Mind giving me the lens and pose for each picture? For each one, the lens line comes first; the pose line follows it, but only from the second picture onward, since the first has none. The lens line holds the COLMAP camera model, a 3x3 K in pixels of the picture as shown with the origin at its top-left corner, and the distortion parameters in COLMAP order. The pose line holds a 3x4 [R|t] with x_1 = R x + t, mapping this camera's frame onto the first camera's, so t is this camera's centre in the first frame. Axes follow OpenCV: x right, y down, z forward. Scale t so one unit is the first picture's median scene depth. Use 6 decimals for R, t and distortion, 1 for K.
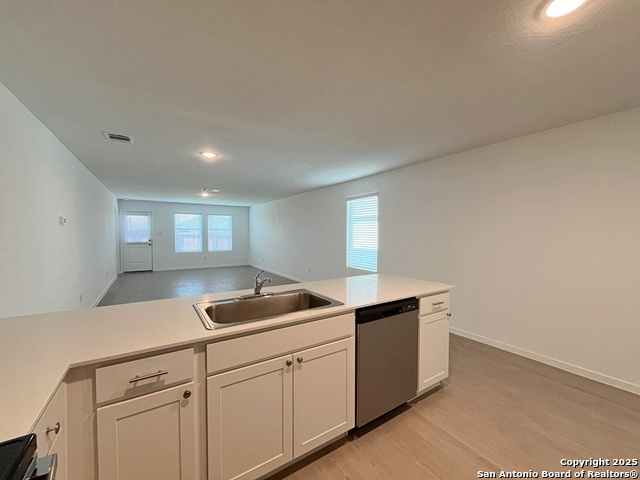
lens RADIAL K [[258.0, 0, 322.6], [0, 258.0, 241.6], [0, 0, 1]] dist [-0.005897, 0.000607]
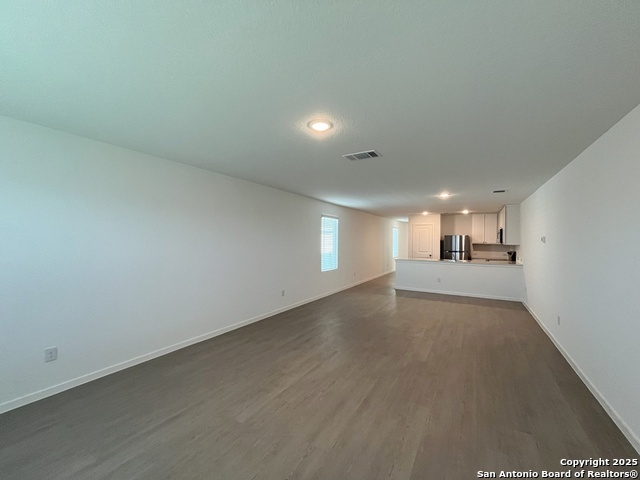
lens RADIAL K [[258.0, 0, 320.1], [0, 258.0, 241.2], [0, 0, 1]] dist [-0.005897, 0.000607]
pose [[-0.426482, -0.011981, 0.904417, -0.593137], [0.013988, 0.999705, 0.019840, -0.041769], [-0.904388, 0.021112, -0.426188, 0.914552]]
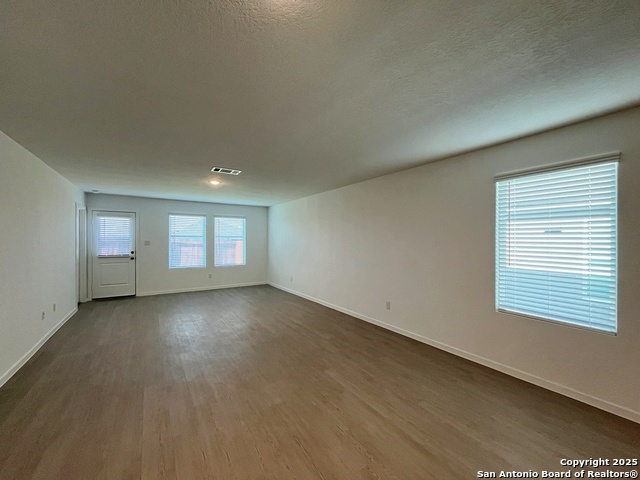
lens RADIAL K [[258.0, 0, 322.7], [0, 258.0, 238.8], [0, 0, 1]] dist [-0.005897, 0.000607]
pose [[0.999988, -0.001840, 0.004440, -0.152545], [0.002006, 0.999294, -0.037527, -0.014640], [-0.004368, 0.037535, 0.999286, 0.290906]]
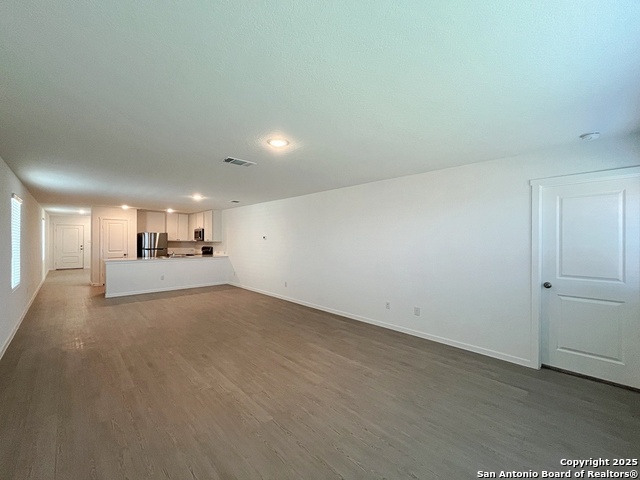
lens RADIAL K [[258.0, 0, 322.2], [0, 258.0, 240.7], [0, 0, 1]] dist [-0.005897, 0.000607]
pose [[-0.983195, -0.012318, -0.182143, -0.363379], [-0.017435, 0.999496, 0.026519, -0.043910], [0.181724, 0.029249, -0.982914, 1.110309]]
